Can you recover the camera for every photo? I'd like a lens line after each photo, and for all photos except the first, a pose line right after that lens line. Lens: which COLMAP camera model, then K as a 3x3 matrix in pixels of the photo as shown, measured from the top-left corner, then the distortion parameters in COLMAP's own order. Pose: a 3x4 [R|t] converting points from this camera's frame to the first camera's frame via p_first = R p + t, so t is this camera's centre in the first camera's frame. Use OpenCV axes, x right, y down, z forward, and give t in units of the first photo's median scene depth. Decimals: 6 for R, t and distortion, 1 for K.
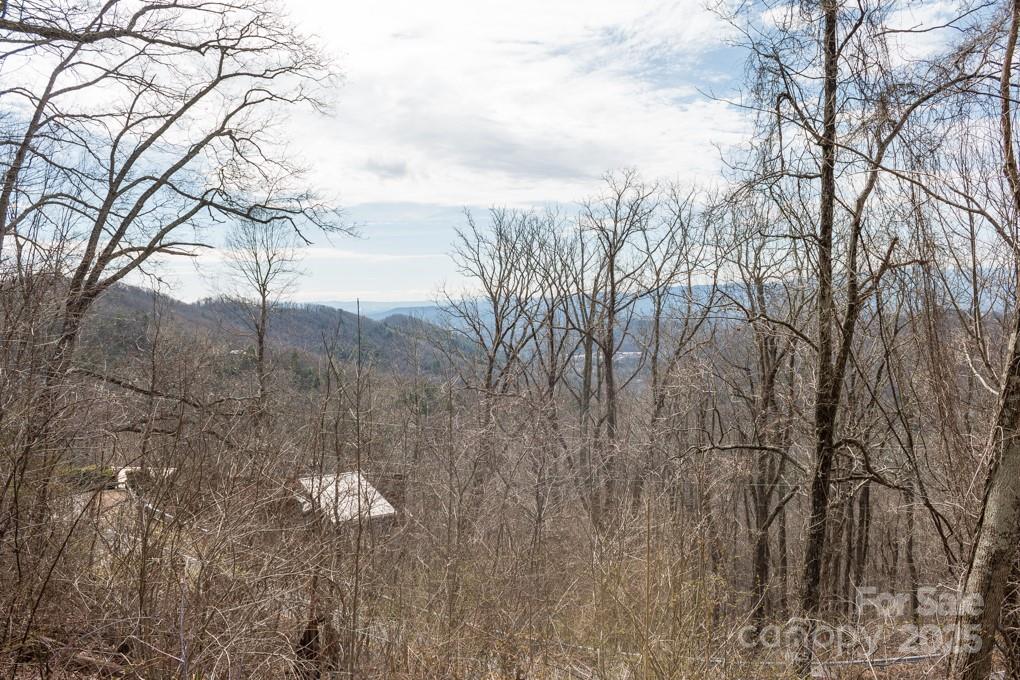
lens RADIAL K [[863.5, 0, 509.4], [0, 863.5, 359.1], [0, 0, 1]] dist [-0.183096, 0.187622]
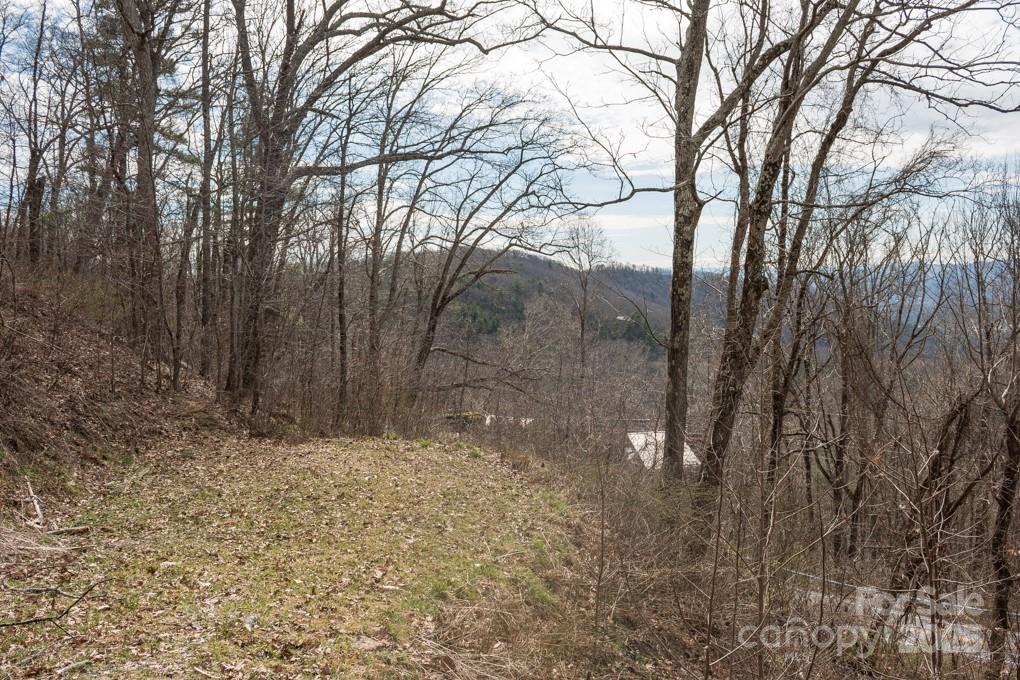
lens RADIAL K [[863.5, 0, 509.4], [0, 863.5, 359.1], [0, 0, 1]] dist [-0.183096, 0.187622]
pose [[0.899740, 0.035606, -0.434972, 0.336981], [-0.017869, 0.998836, 0.044800, -0.042169], [0.436061, -0.032535, 0.899329, -0.451686]]
